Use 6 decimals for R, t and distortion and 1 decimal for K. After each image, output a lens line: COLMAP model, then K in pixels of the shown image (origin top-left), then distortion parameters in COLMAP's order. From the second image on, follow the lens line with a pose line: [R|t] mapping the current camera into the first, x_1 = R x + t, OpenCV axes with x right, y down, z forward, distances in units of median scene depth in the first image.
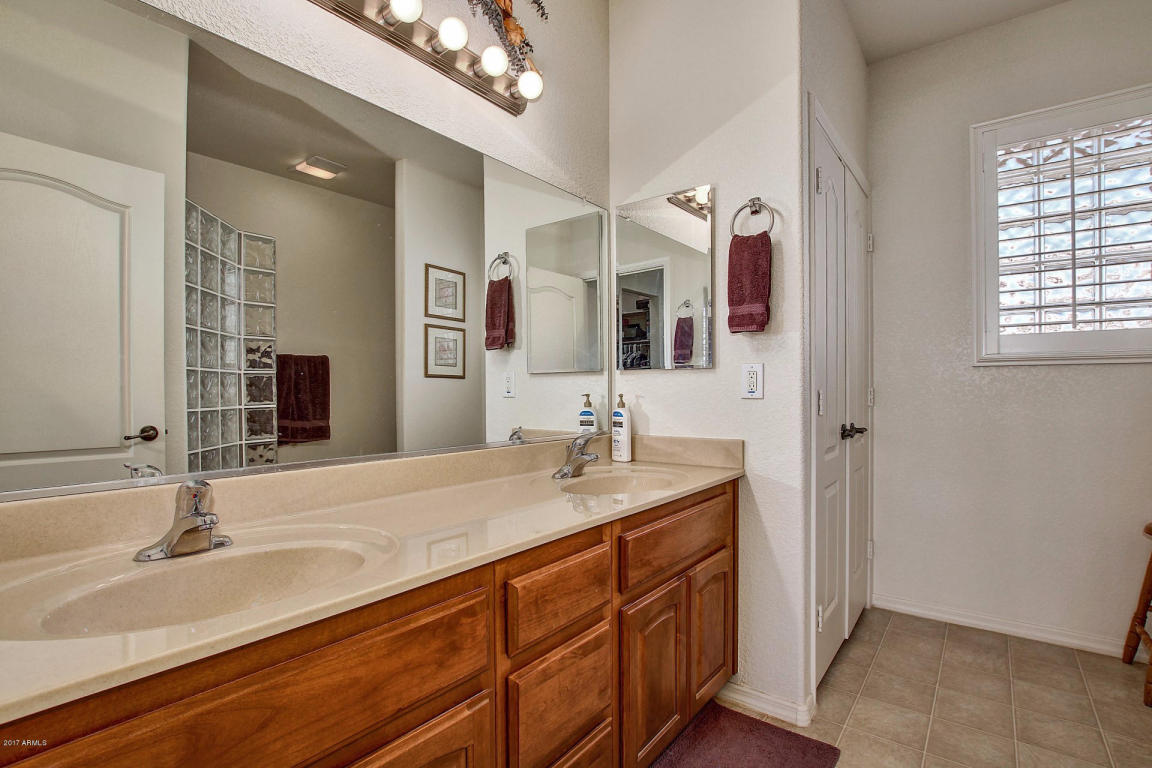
lens RADIAL K [[536.1, 0, 573.0], [0, 536.1, 388.1], [0, 0, 1]] dist [-0.036198, -0.001393]
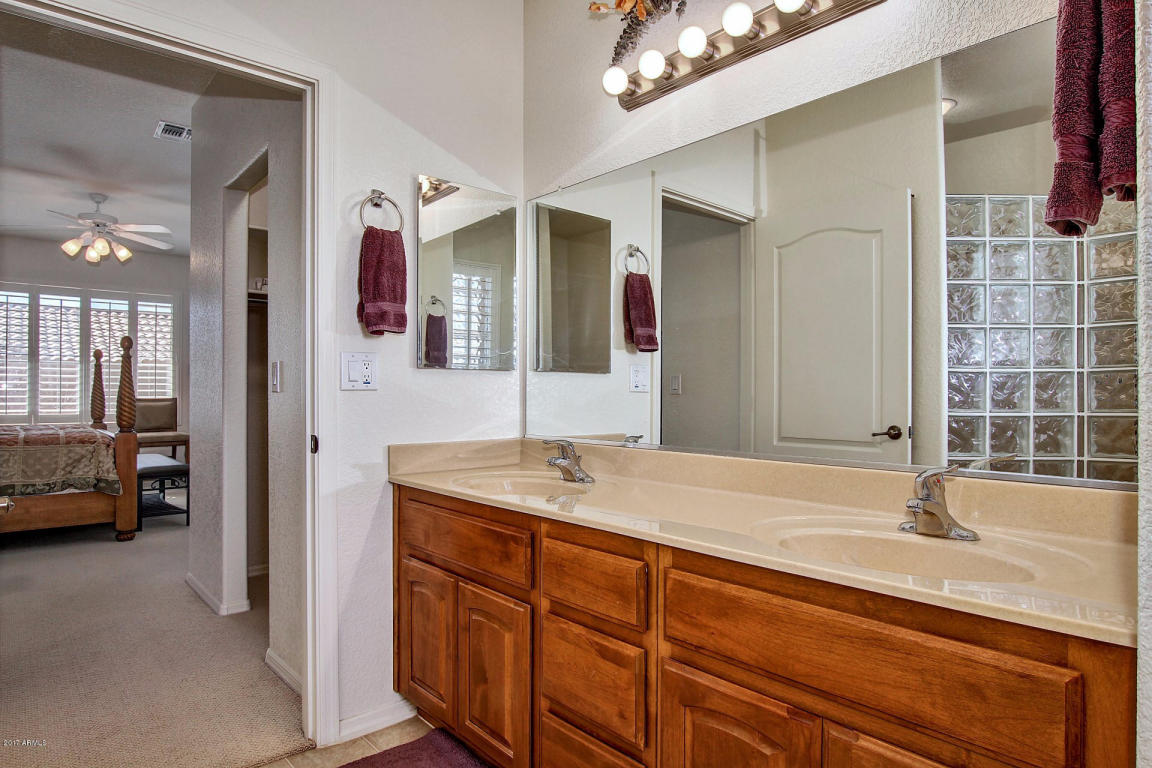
lens RADIAL K [[666.1, 0, 578.7], [0, 666.1, 385.1], [0, 0, 1]] dist [-0.028417, -0.006460]
pose [[-0.167088, -0.007382, -0.985914, 1.251727], [-0.001485, 0.999973, -0.007235, 0.001653], [0.985941, 0.000255, -0.167094, 1.153578]]
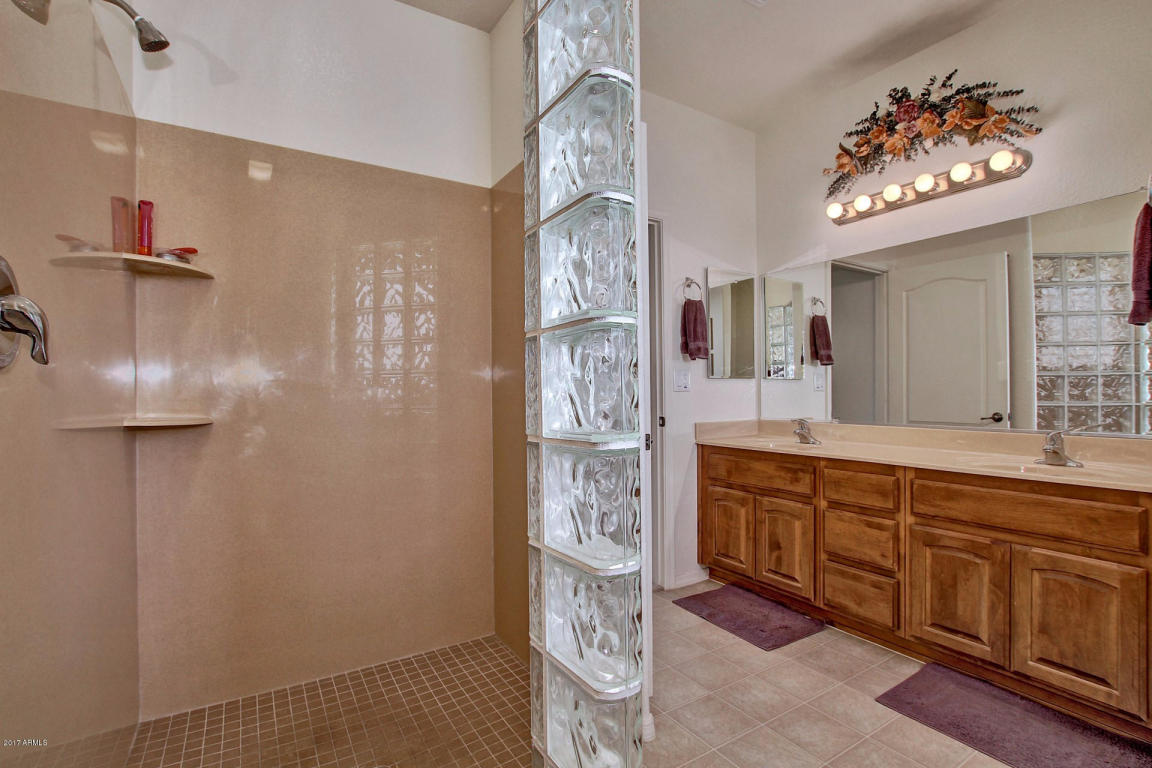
lens RADIAL K [[536.1, 0, 572.8], [0, 536.1, 384.8], [0, 0, 1]] dist [-0.036198, -0.001393]
pose [[-0.336253, -0.006606, -0.941749, 2.201644], [0.006202, 0.999938, -0.009228, -0.007532], [0.941751, -0.008943, -0.336191, 0.626231]]
